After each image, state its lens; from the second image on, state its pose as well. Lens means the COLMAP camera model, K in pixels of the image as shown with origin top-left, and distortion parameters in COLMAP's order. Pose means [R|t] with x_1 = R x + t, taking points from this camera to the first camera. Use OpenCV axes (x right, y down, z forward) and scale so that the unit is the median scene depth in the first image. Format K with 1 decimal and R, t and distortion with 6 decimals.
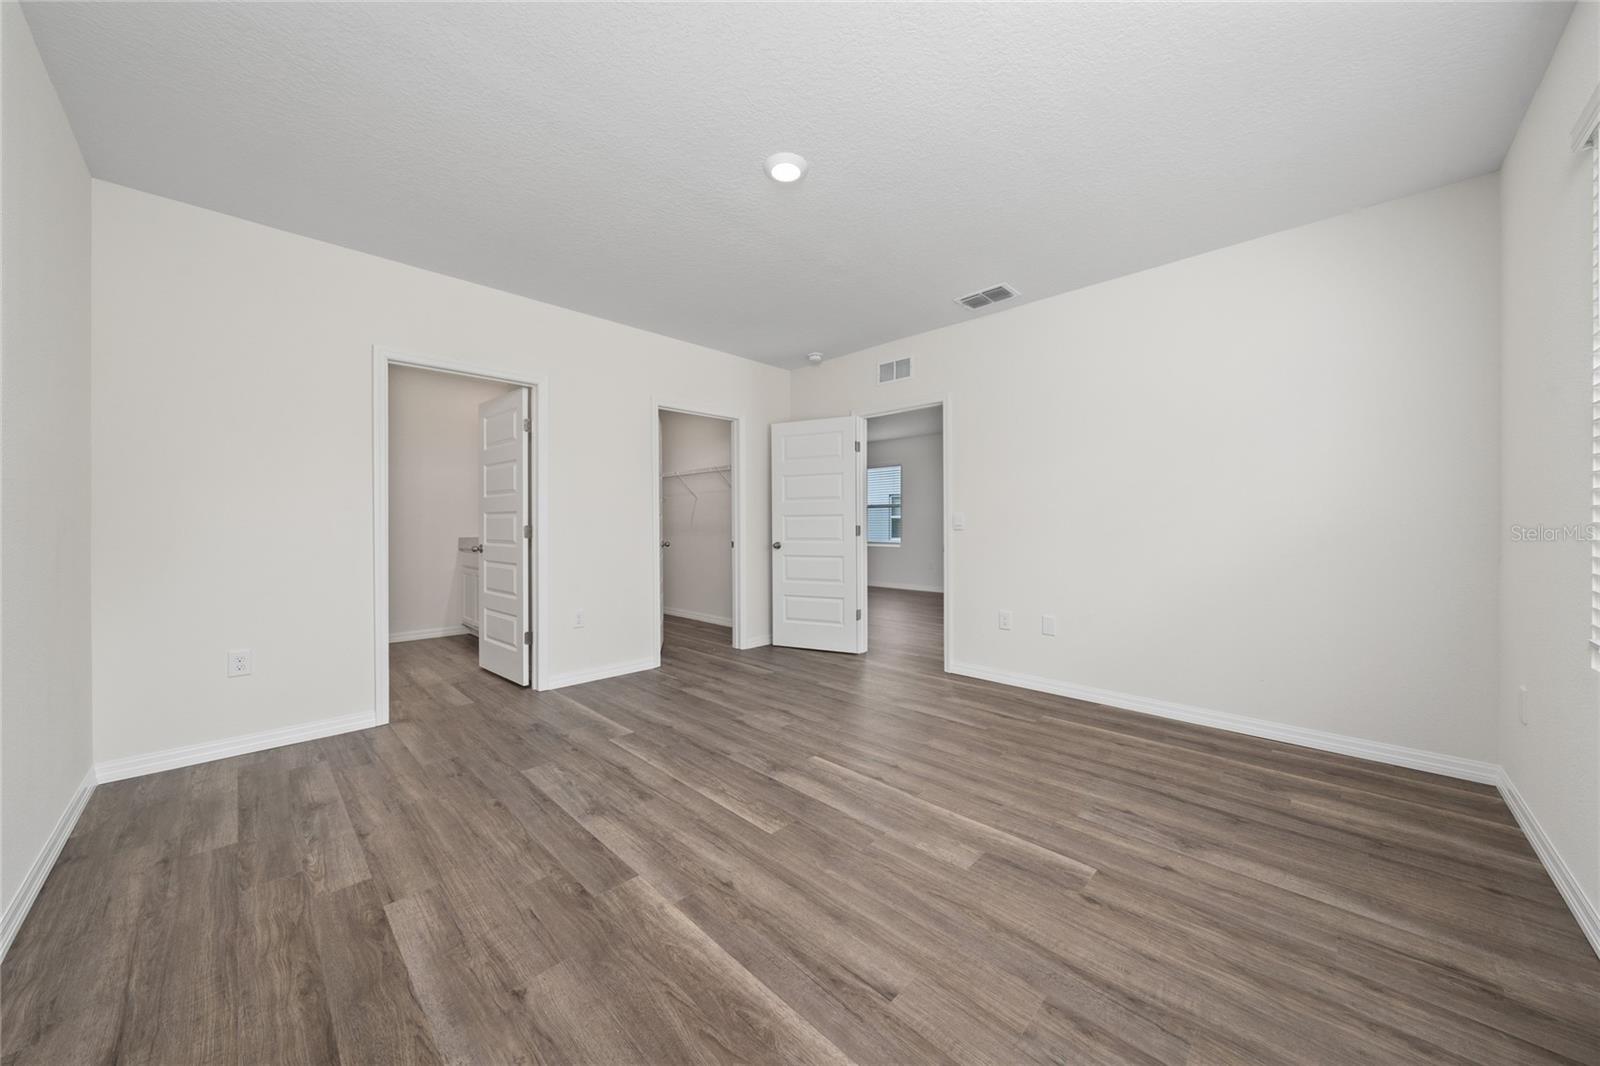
lens RADIAL K [[550.4, 0, 799.9], [0, 550.4, 527.2], [0, 0, 1]] dist [-0.002389, -0.000092]
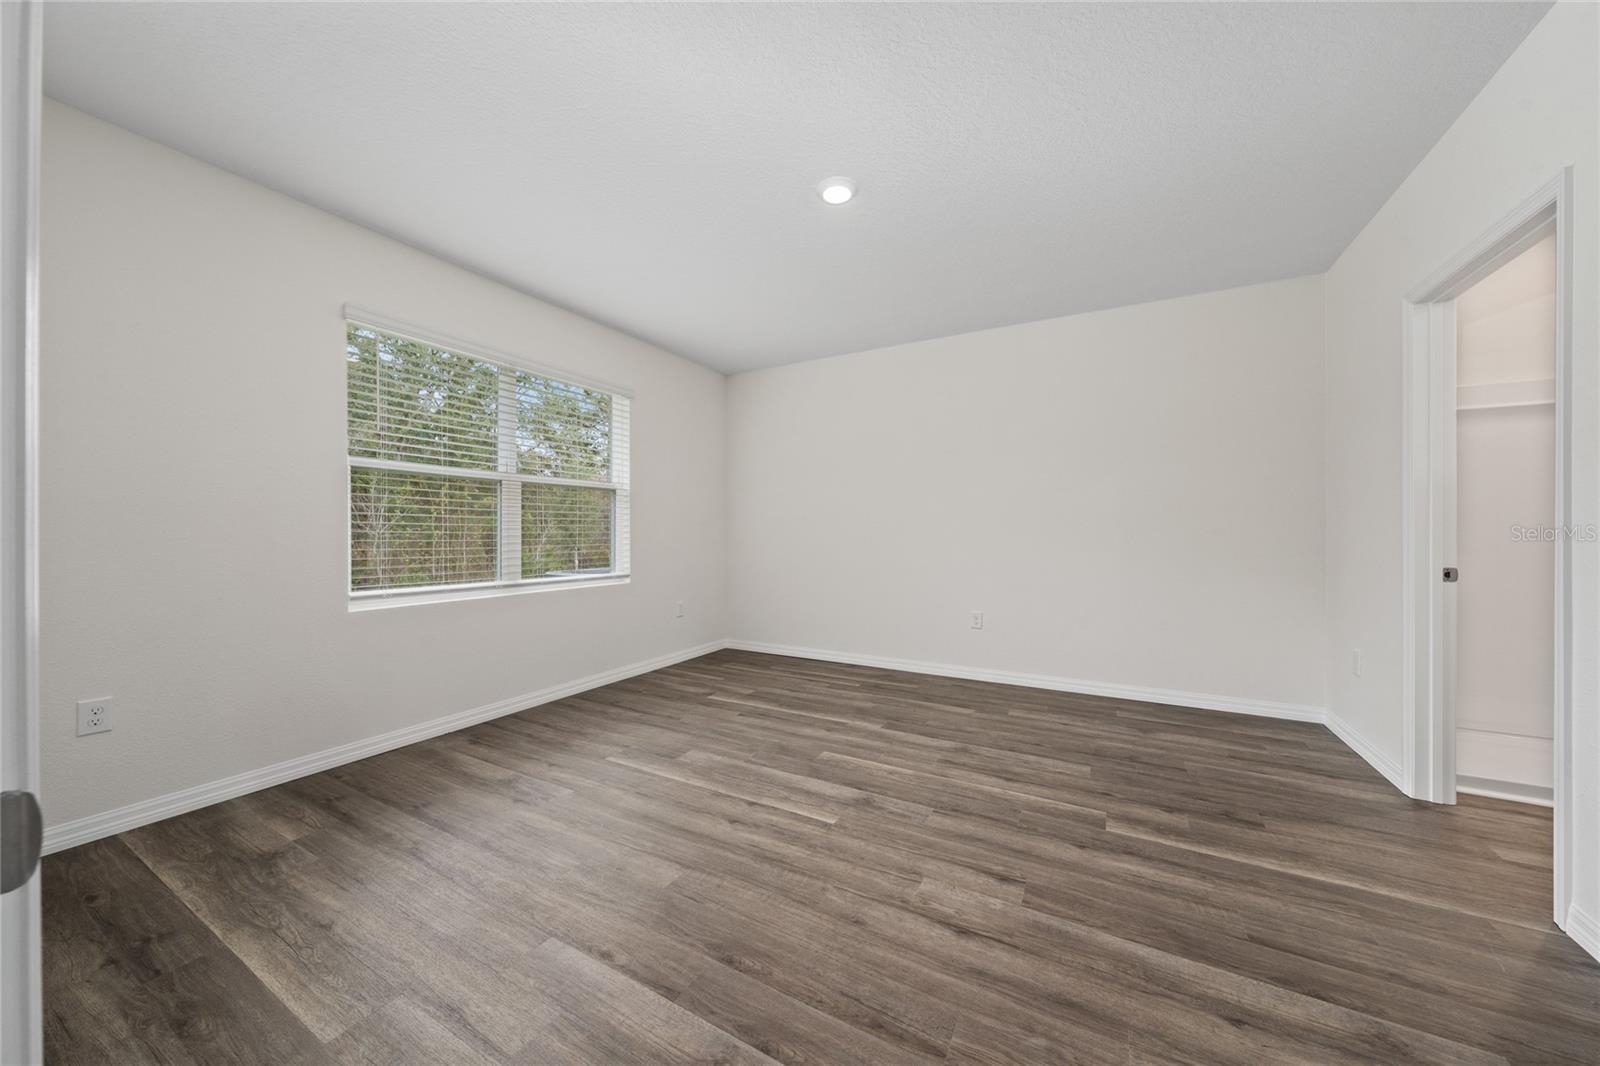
lens RADIAL K [[550.4, 0, 800.5], [0, 550.4, 533.0], [0, 0, 1]] dist [-0.002389, -0.000092]
pose [[-0.964475, 0.001412, -0.264171, 0.338225], [0.000117, 0.999988, 0.004918, -0.006249], [0.264175, 0.004712, -0.964463, 2.099911]]
